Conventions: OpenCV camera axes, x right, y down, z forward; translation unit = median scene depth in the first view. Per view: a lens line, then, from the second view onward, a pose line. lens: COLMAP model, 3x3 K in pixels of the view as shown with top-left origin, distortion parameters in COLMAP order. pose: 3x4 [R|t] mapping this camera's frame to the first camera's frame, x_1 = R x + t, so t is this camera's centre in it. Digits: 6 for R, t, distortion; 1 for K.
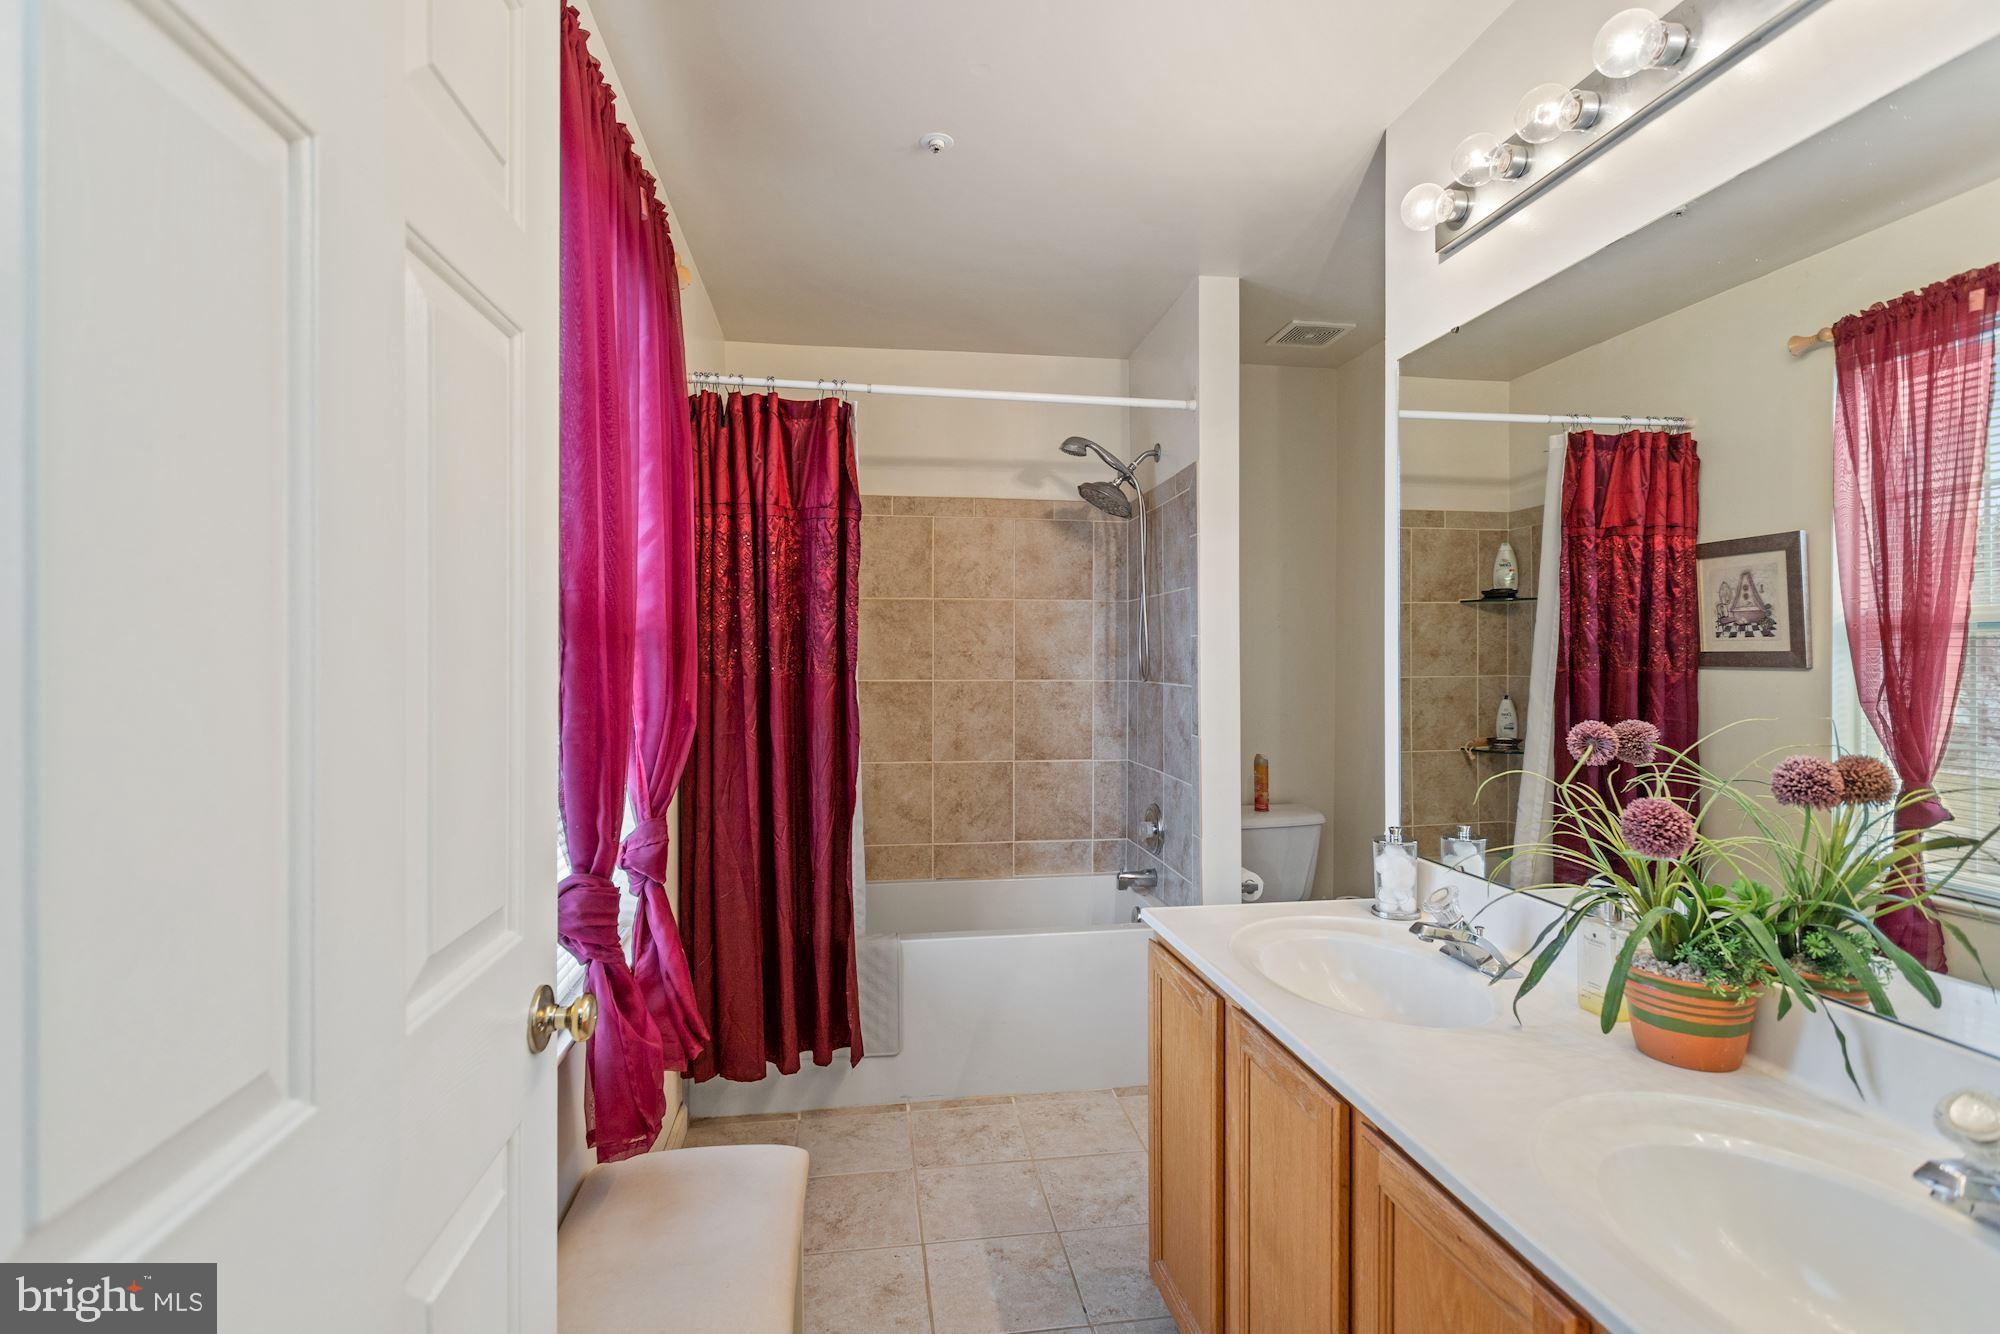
lens RADIAL K [[976.9, 0, 1001.6], [0, 976.9, 665.9], [0, 0, 1]] dist [0.001505, 0.002759]
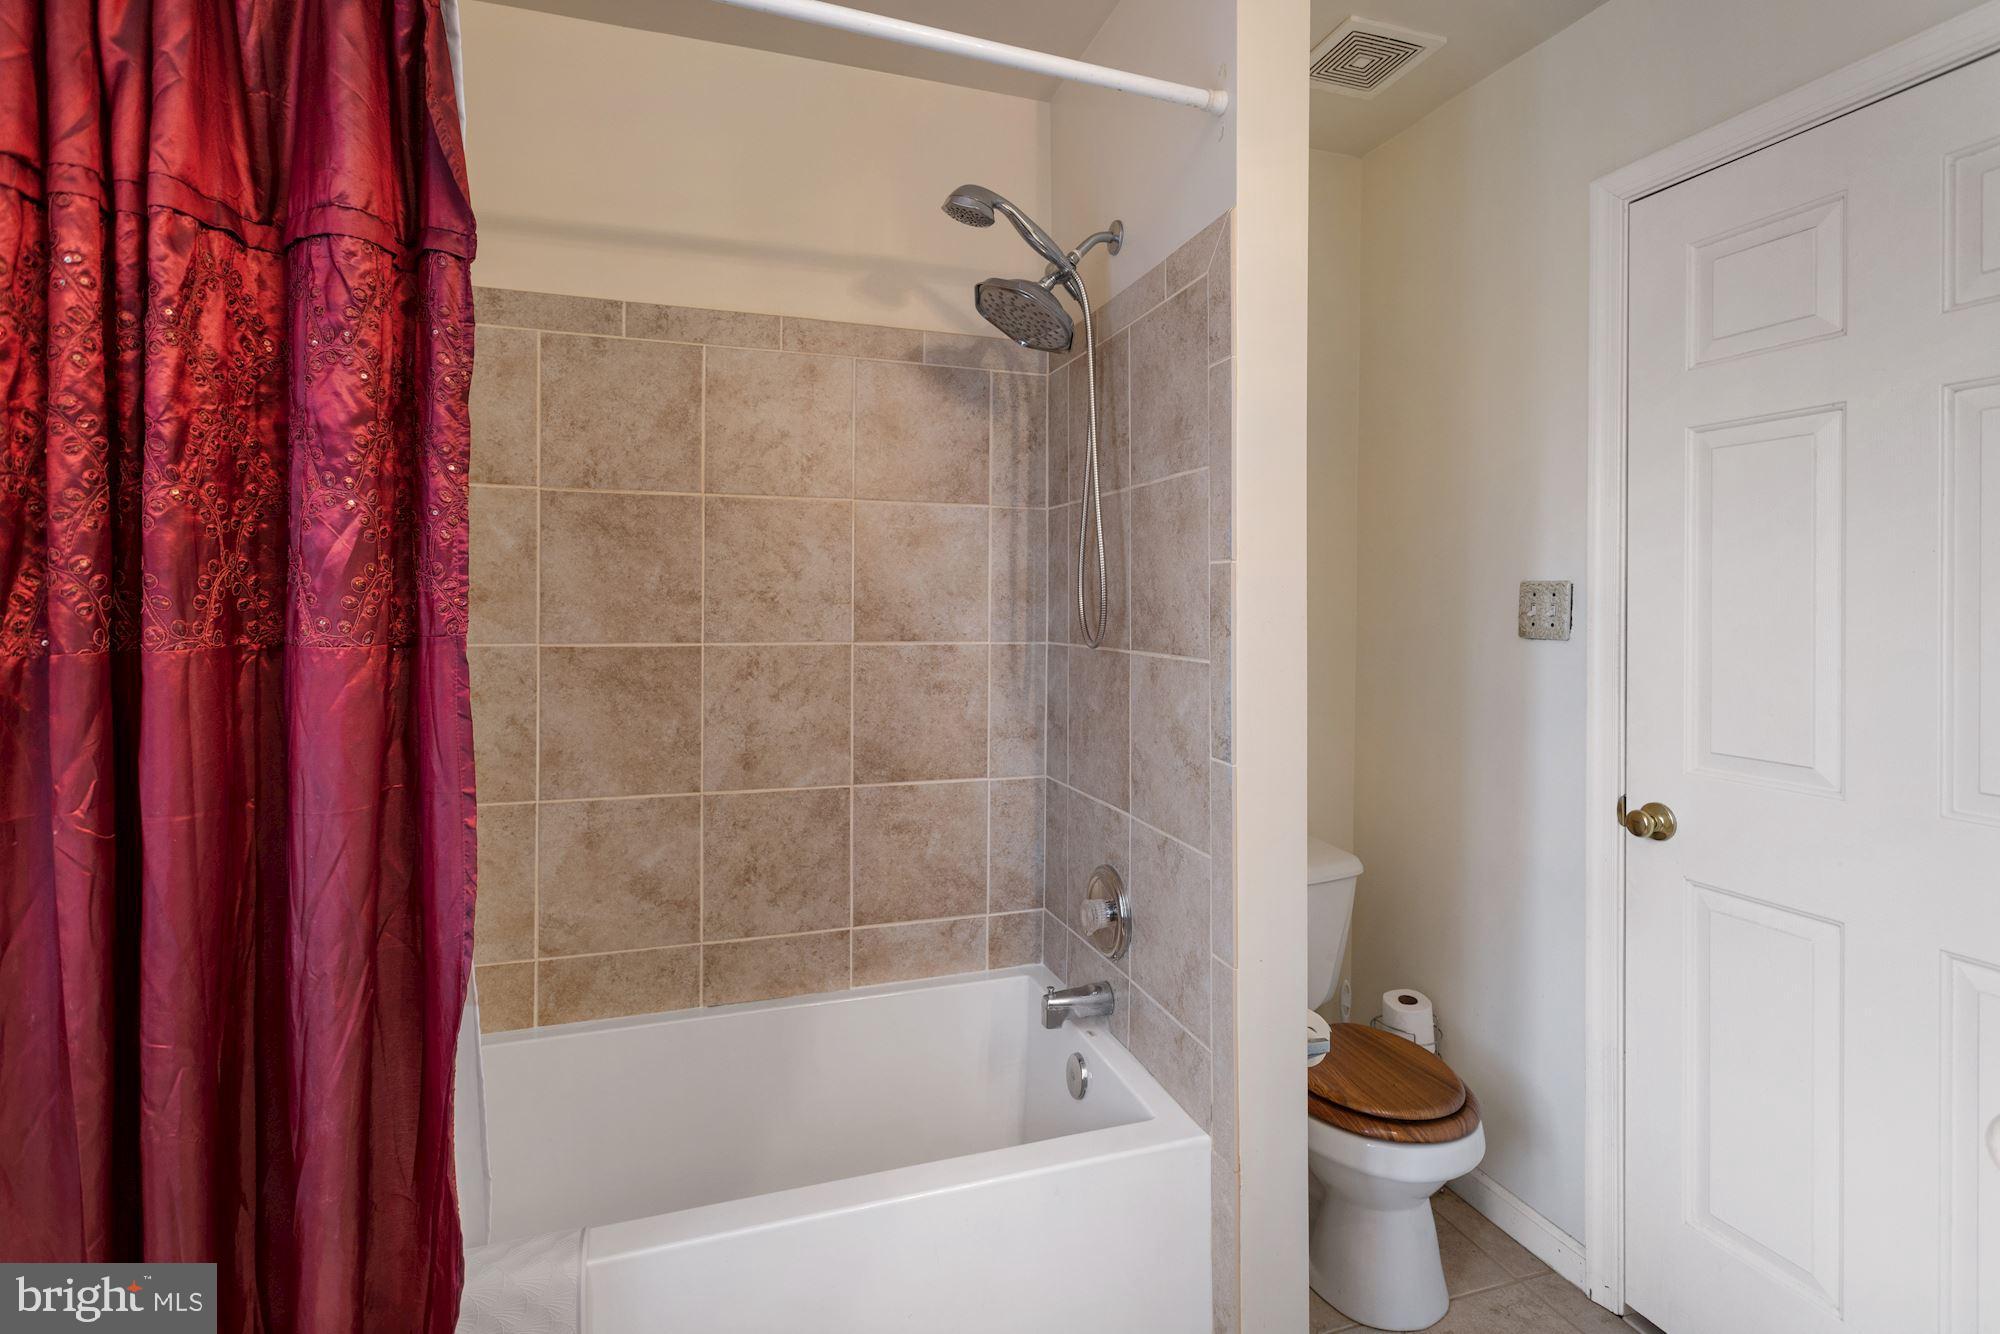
lens RADIAL K [[976.9, 0, 1016.9], [0, 976.9, 601.2], [0, 0, 1]] dist [0.001505, 0.002759]
pose [[0.982327, 0.003251, 0.187145, 0.000207], [-0.002100, 0.999978, -0.006345, -0.006255], [-0.187162, 0.005840, 0.982312, 0.427658]]
